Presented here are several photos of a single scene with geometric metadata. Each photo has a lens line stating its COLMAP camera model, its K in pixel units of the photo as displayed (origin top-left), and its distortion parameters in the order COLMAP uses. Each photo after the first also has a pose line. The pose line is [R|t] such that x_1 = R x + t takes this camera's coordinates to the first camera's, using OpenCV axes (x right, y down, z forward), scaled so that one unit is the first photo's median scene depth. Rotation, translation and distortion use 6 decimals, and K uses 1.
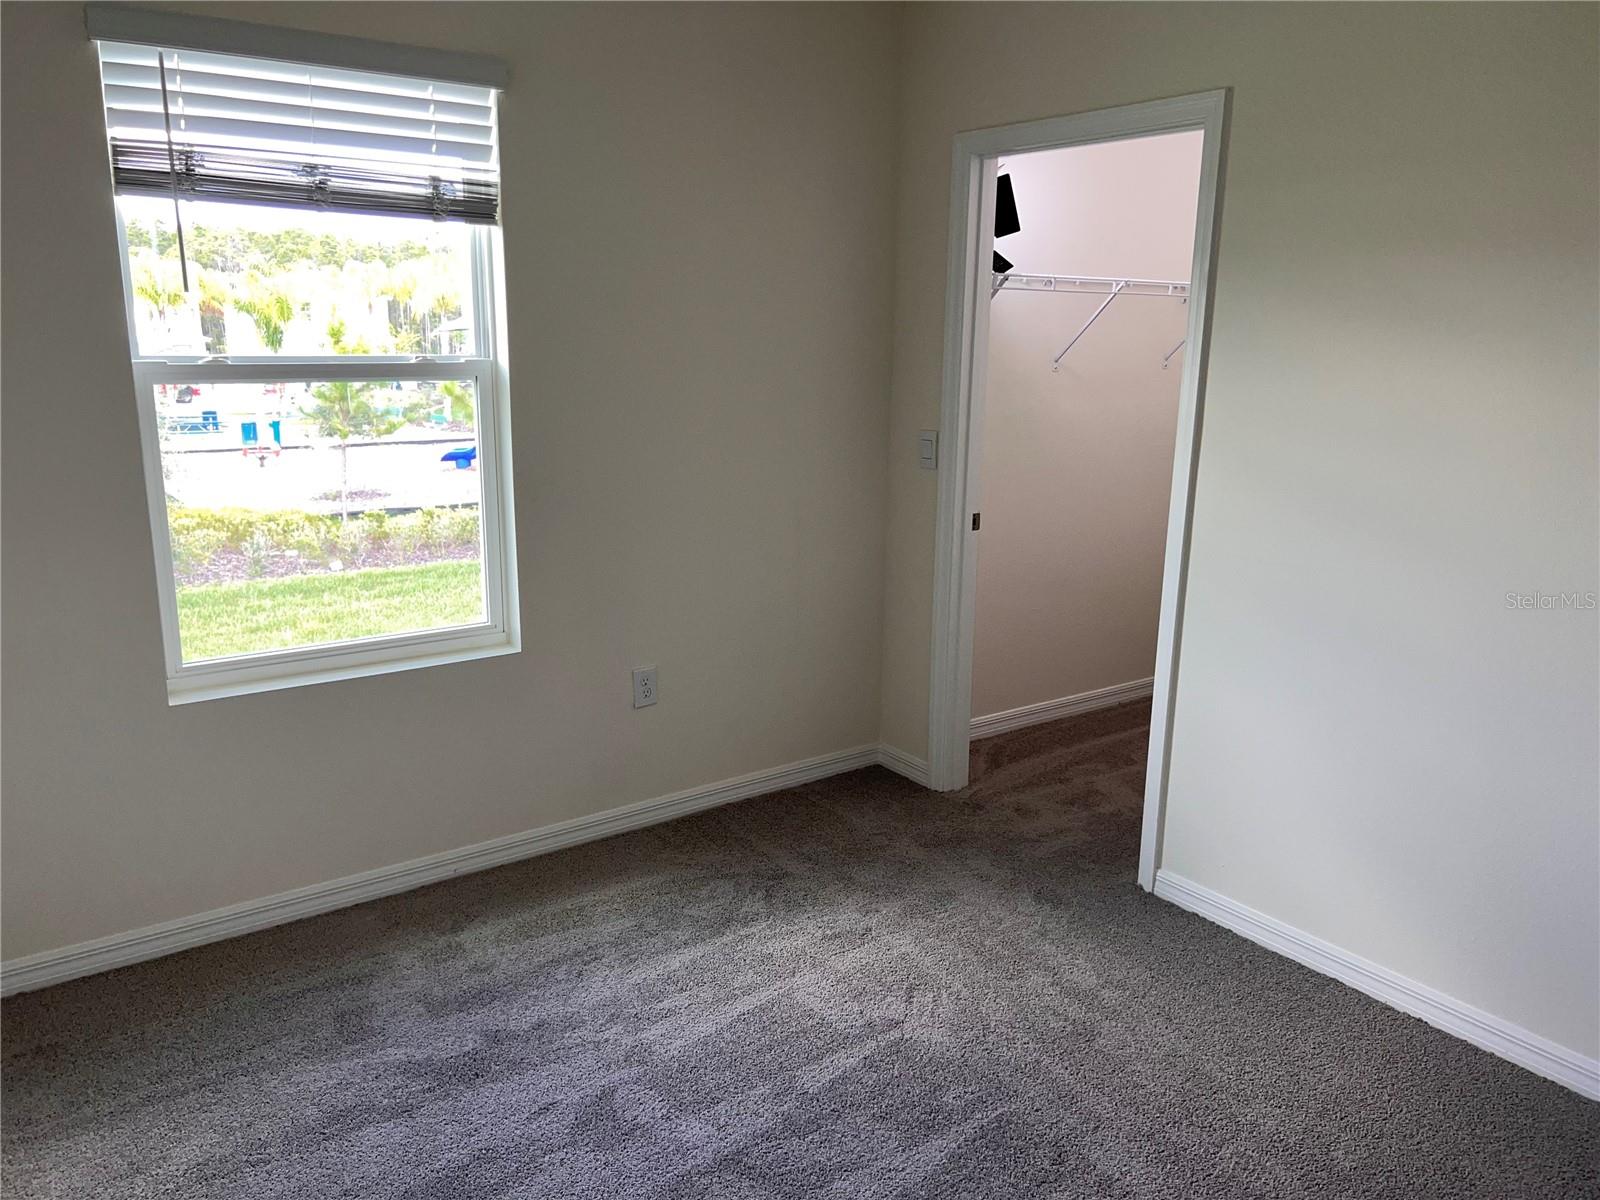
lens RADIAL K [[1289.4, 0, 799.9], [0, 1289.4, 594.6], [0, 0, 1]] dist [0.101907, -0.068450]
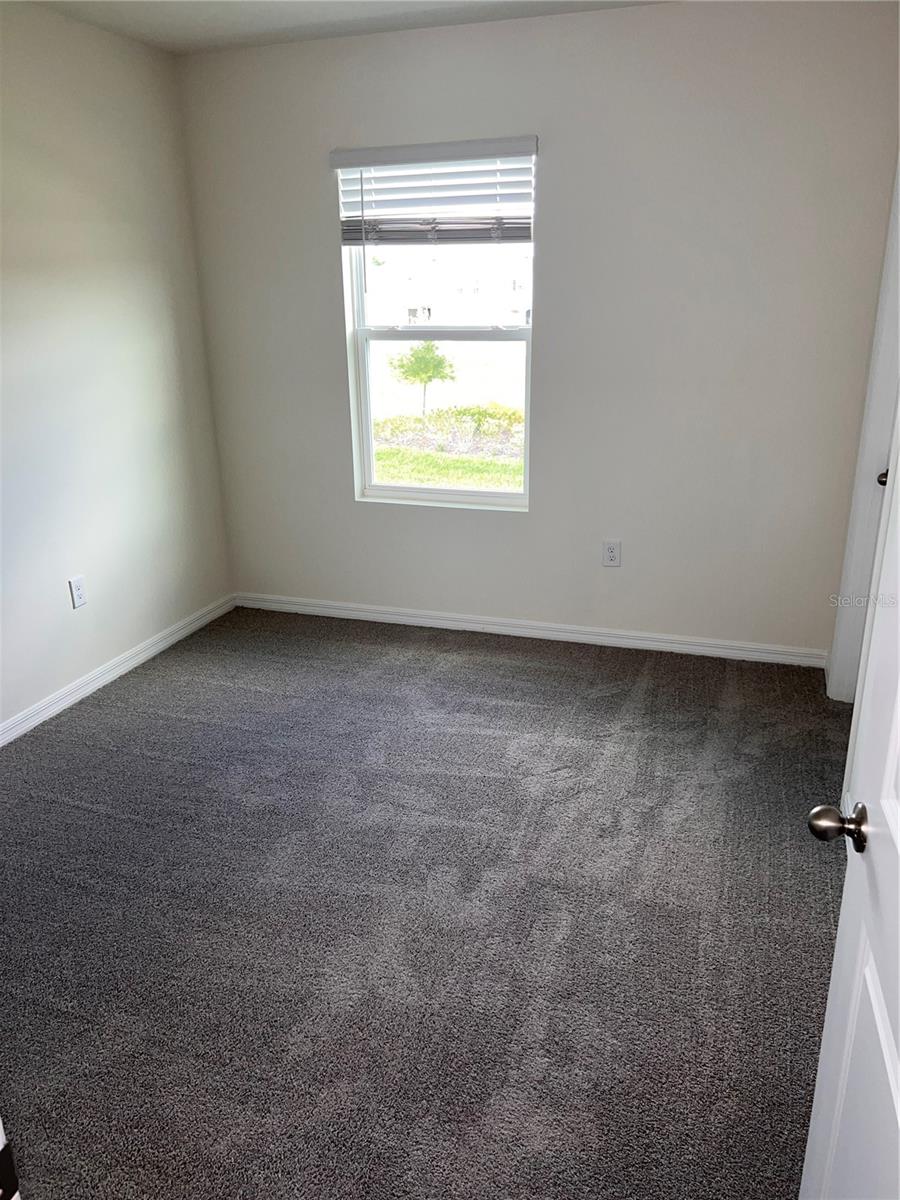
lens RADIAL K [[893.7, 0, 447.6], [0, 893.7, 605.3], [0, 0, 1]] dist [0.090554, -0.132057]
pose [[0.567562, 0.241083, -0.787243, 0.727180], [-0.163876, 0.970116, 0.178939, -0.031445], [0.806857, 0.027451, 0.590109, 0.274967]]
